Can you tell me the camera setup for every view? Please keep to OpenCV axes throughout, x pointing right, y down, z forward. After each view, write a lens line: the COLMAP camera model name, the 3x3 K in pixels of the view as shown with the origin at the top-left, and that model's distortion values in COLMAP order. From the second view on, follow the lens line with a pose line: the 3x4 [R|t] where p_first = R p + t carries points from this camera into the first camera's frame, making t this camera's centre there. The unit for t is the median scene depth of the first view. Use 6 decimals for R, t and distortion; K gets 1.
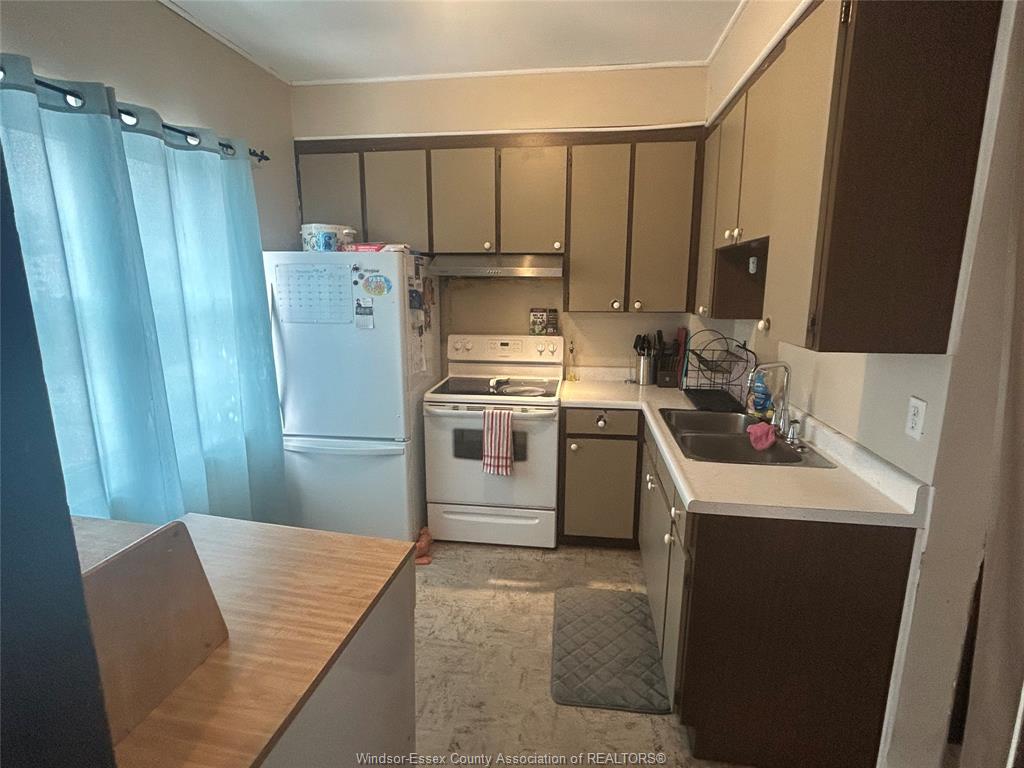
lens RADIAL K [[513.5, 0, 511.9], [0, 513.5, 385.0], [0, 0, 1]] dist [0.002227, -0.001740]
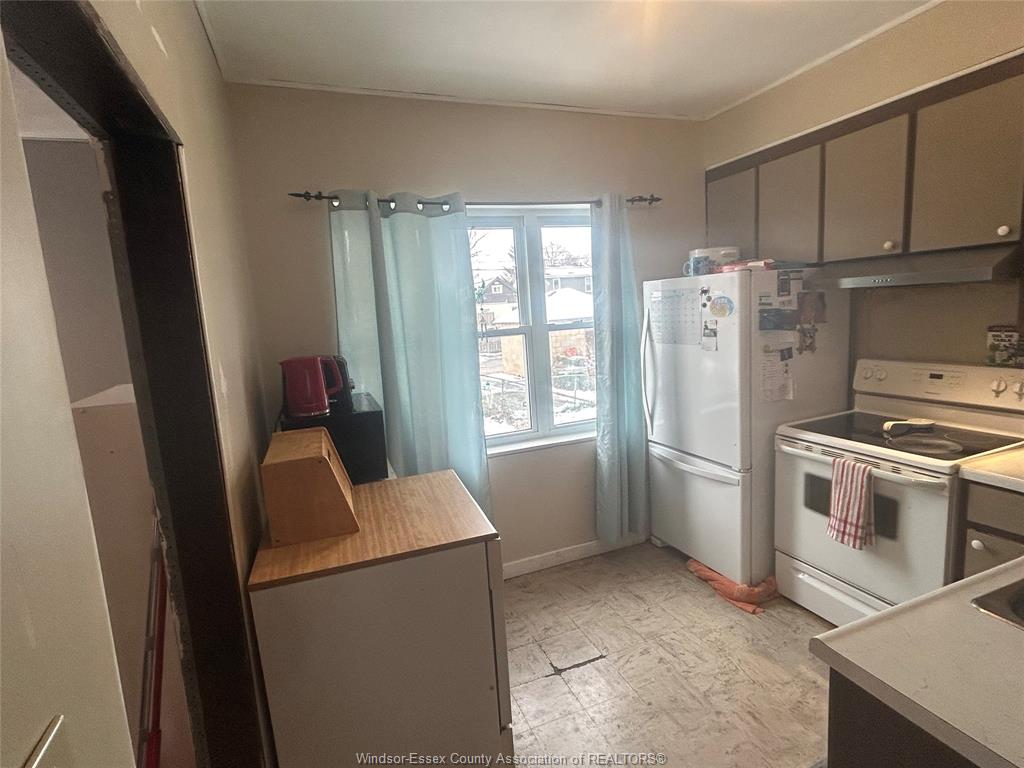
lens RADIAL K [[513.5, 0, 511.6], [0, 513.5, 383.1], [0, 0, 1]] dist [0.002227, -0.001740]
pose [[0.498893, 0.090683, -0.861906, 0.366271], [-0.105299, 0.993485, 0.043577, -0.046551], [0.860243, 0.069017, 0.505192, 0.159494]]
